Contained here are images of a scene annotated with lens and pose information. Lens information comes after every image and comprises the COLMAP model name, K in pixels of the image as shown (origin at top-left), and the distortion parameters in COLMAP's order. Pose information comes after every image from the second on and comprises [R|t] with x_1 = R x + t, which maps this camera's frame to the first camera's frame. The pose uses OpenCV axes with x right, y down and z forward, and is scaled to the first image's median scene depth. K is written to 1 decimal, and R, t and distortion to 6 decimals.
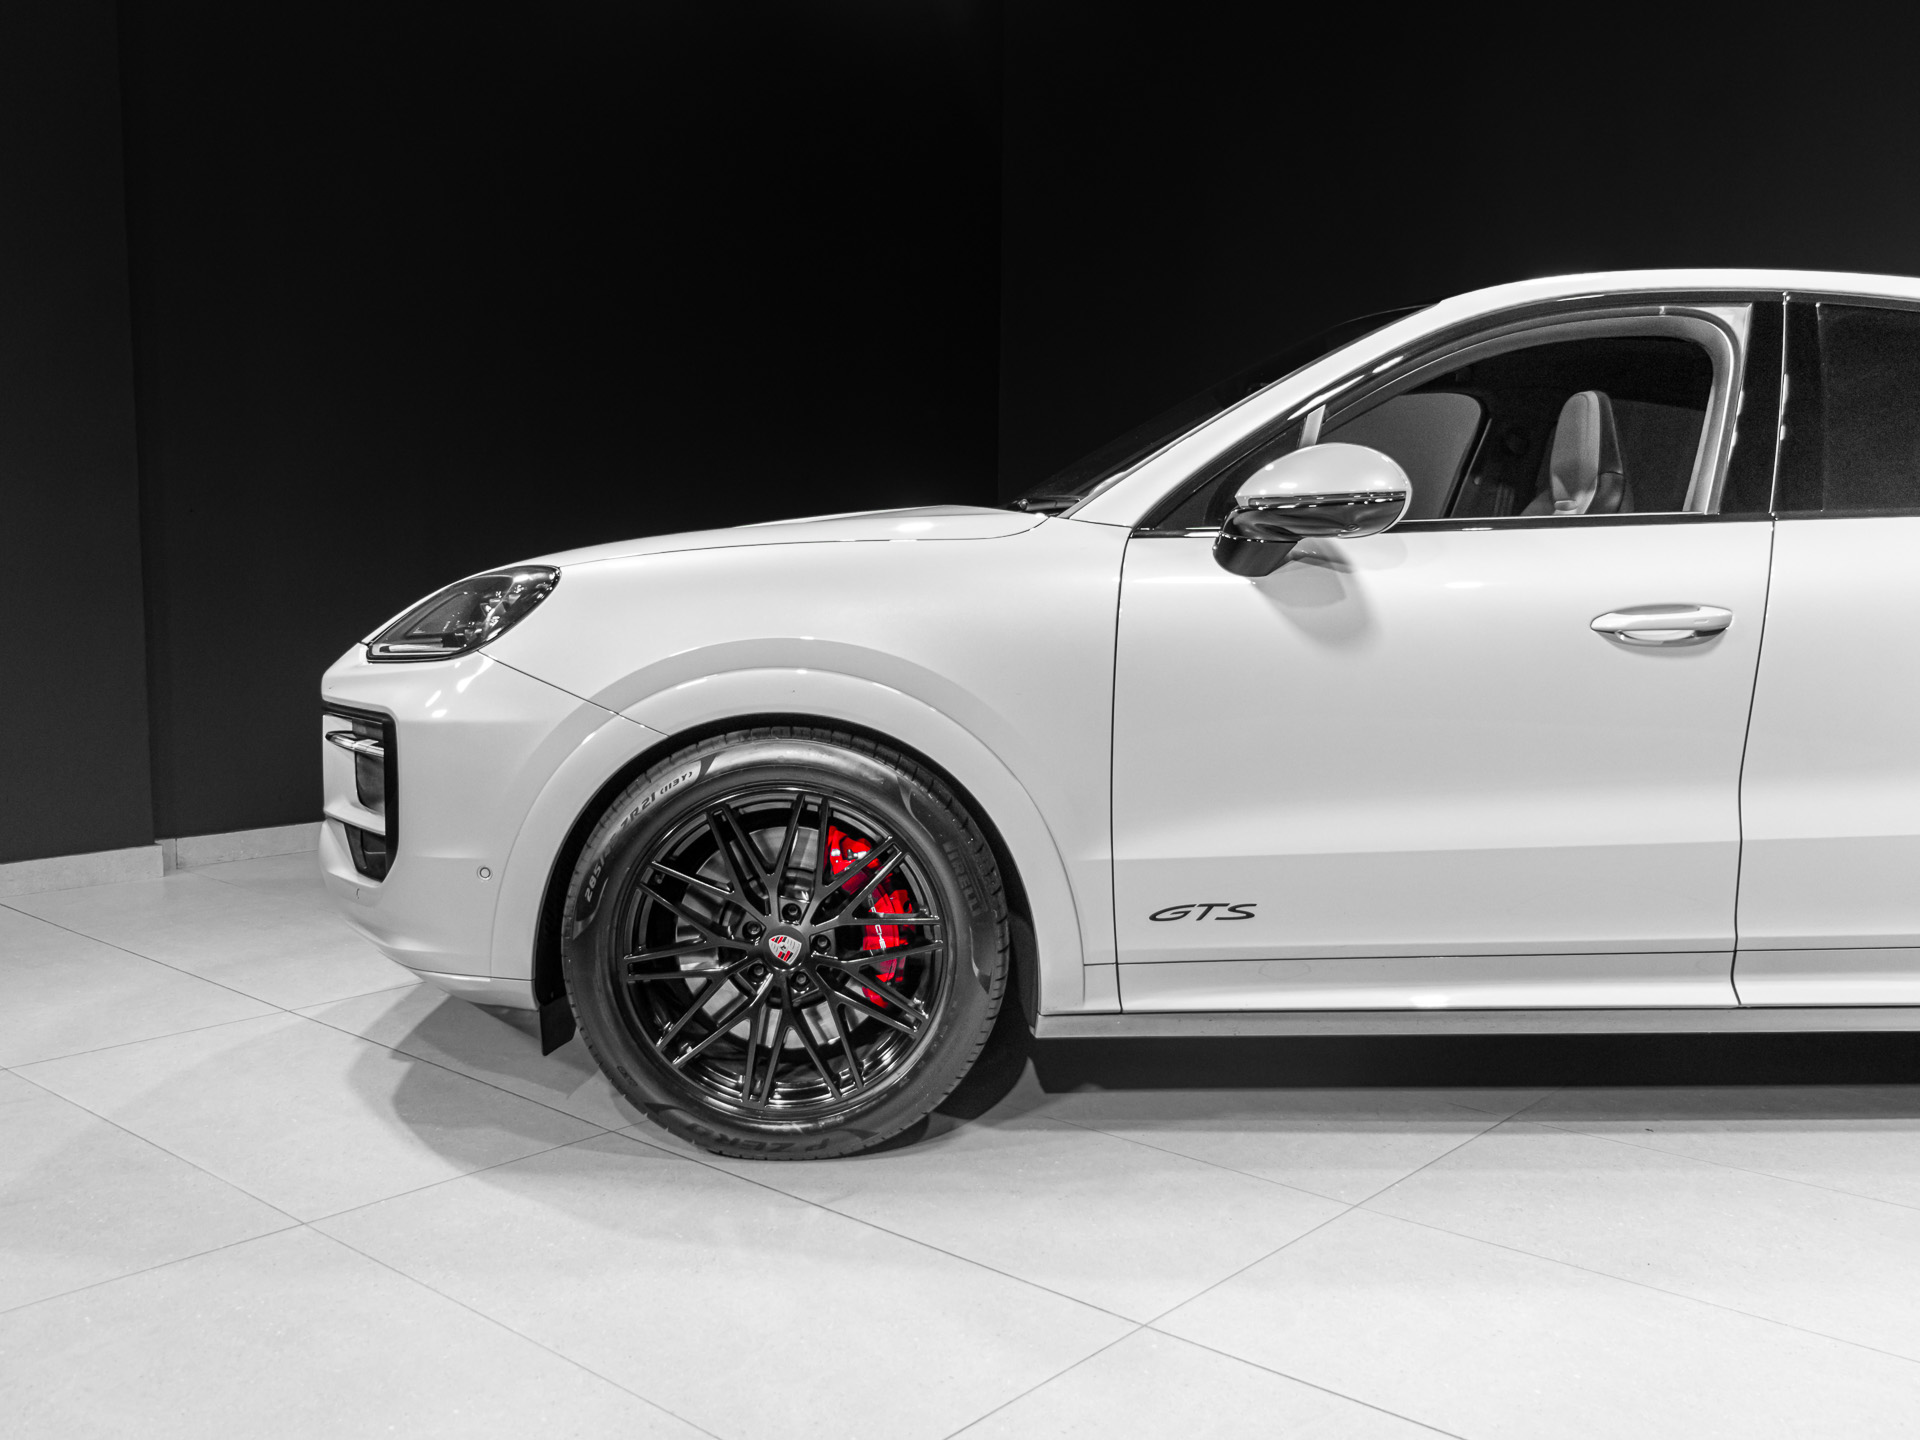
lens RADIAL K [[1758.8, 0, 967.0], [0, 1758.8, 713.8], [0, 0, 1]] dist [-0.001752, 0.000000]
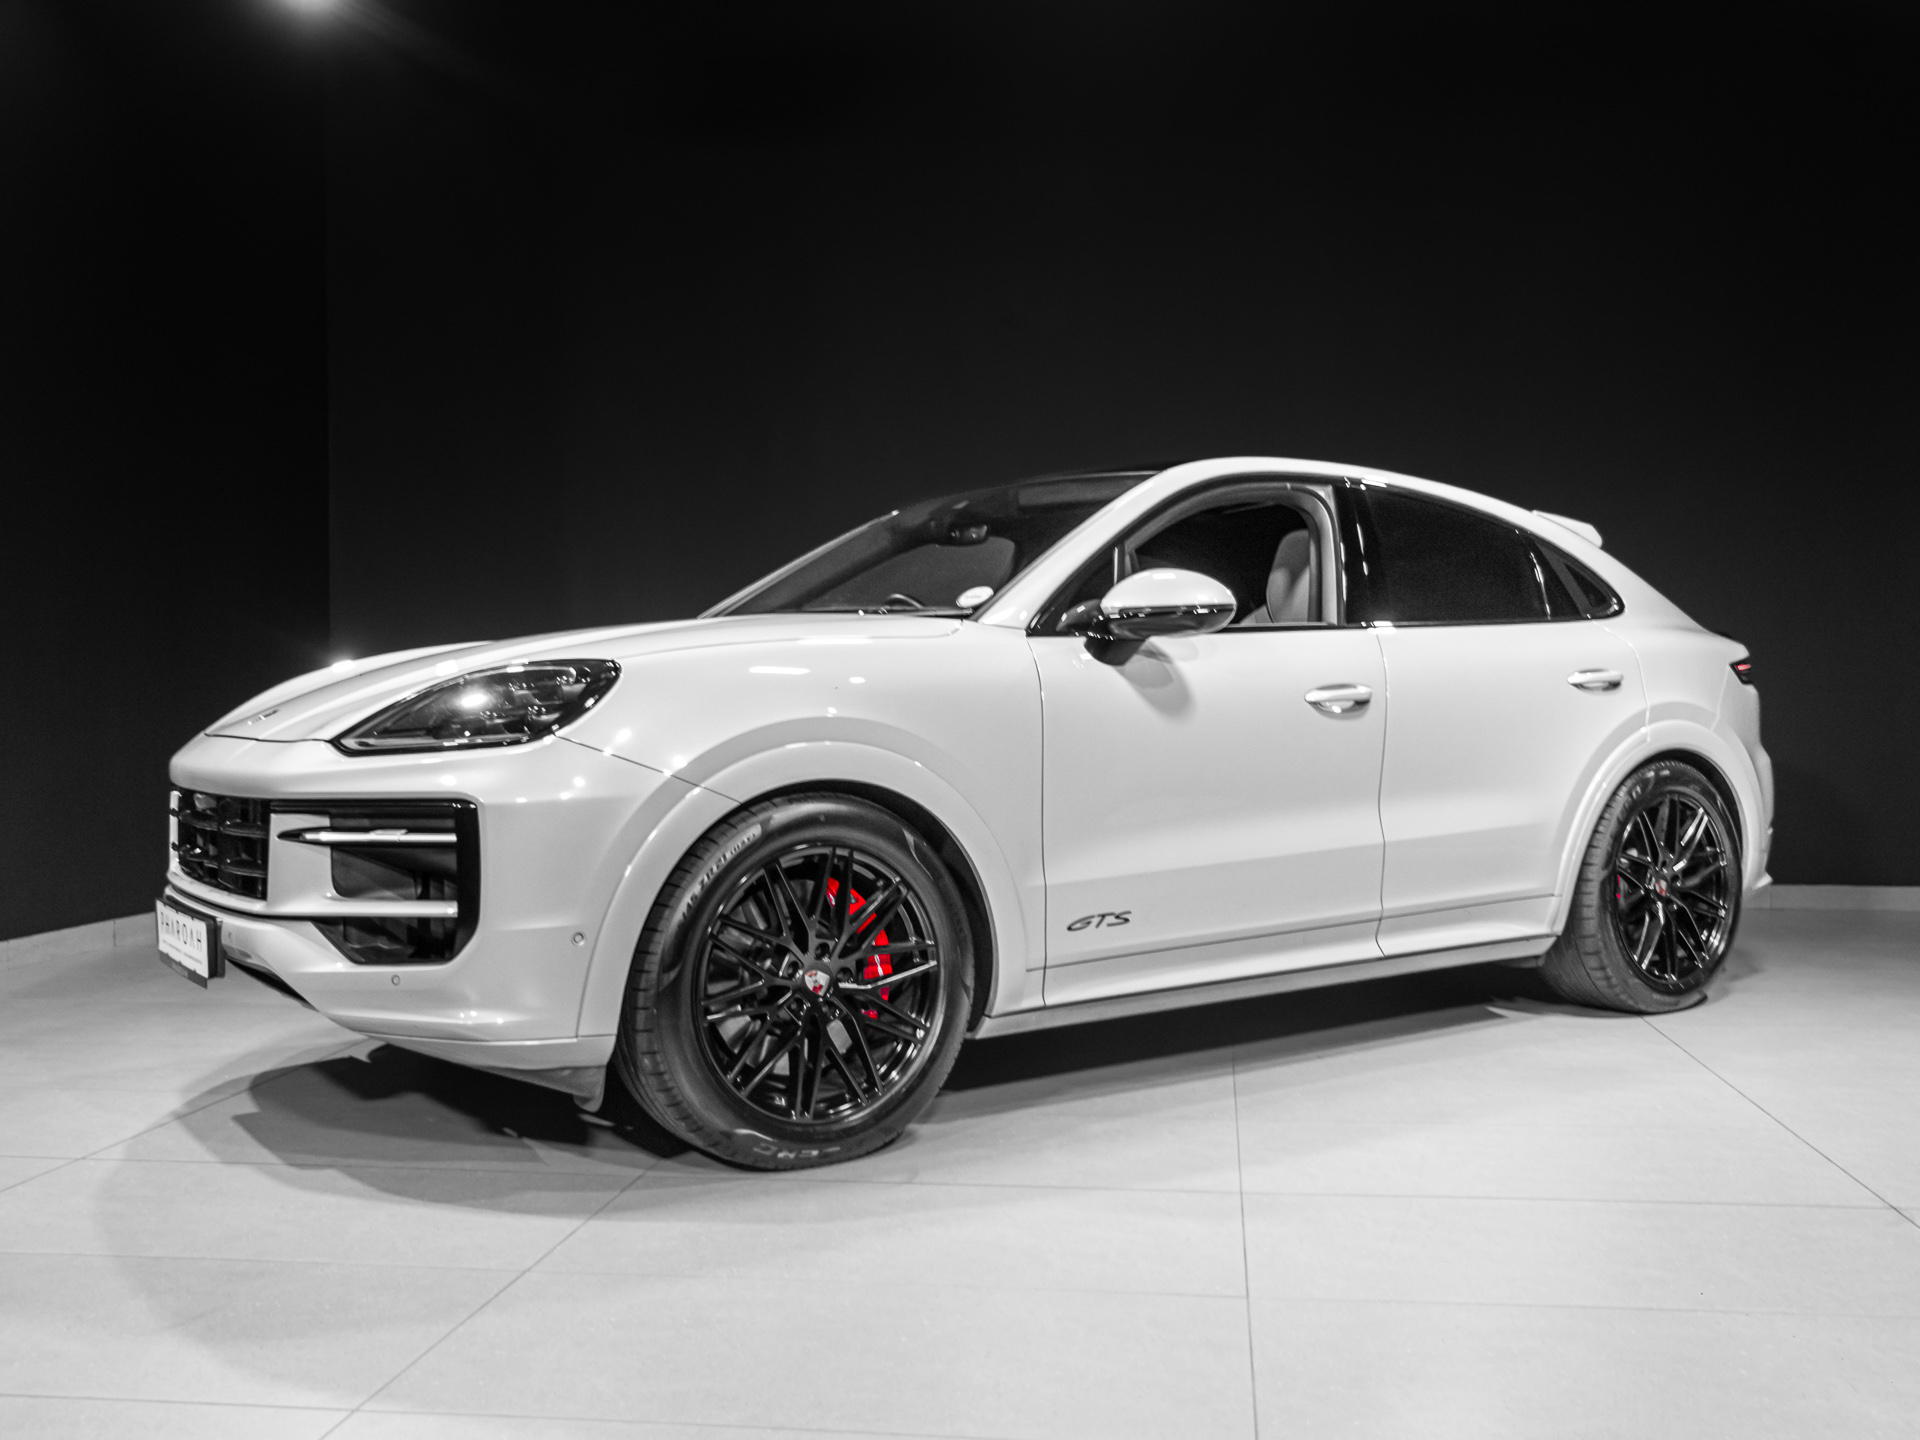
lens RADIAL K [[1758.8, 0, 983.0], [0, 1758.8, 729.9], [0, 0, 1]] dist [-0.001752, 0.000000]
pose [[0.825616, -0.020863, 0.563846, -0.669790], [0.067428, 0.995803, -0.061887, 0.046452], [-0.560188, 0.089114, 0.823558, -0.041786]]
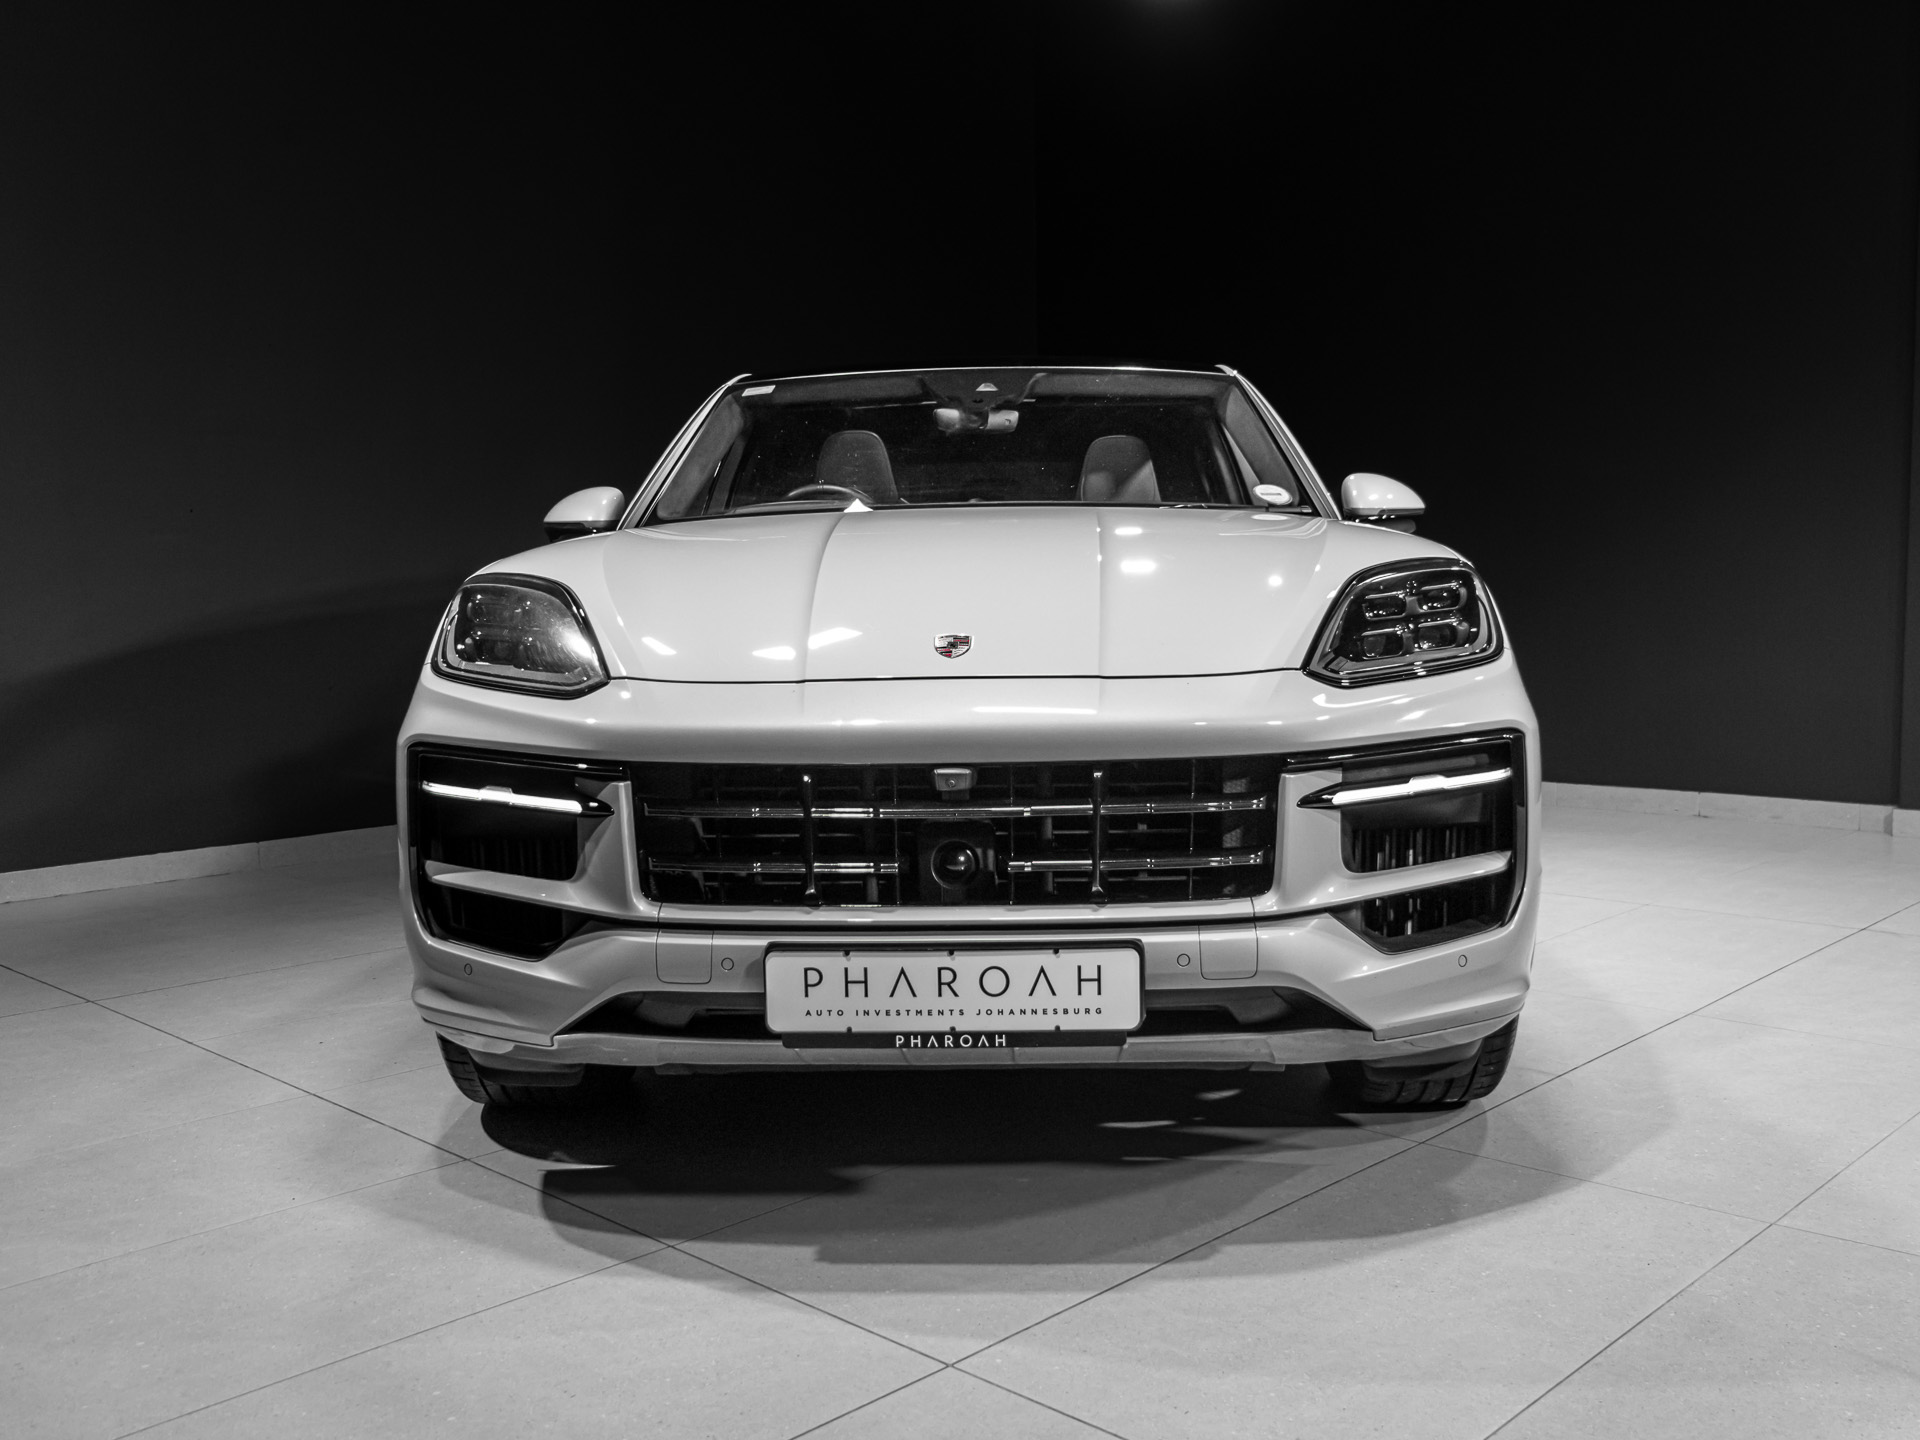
lens RADIAL K [[1758.8, 0, 954.8], [0, 1758.8, 724.5], [0, 0, 1]] dist [-0.001752, 0.000000]
pose [[0.056140, -0.093090, 0.994074, -1.219614], [0.119927, 0.989064, 0.085848, -0.109493], [-0.991194, 0.114397, 0.066690, 1.228205]]
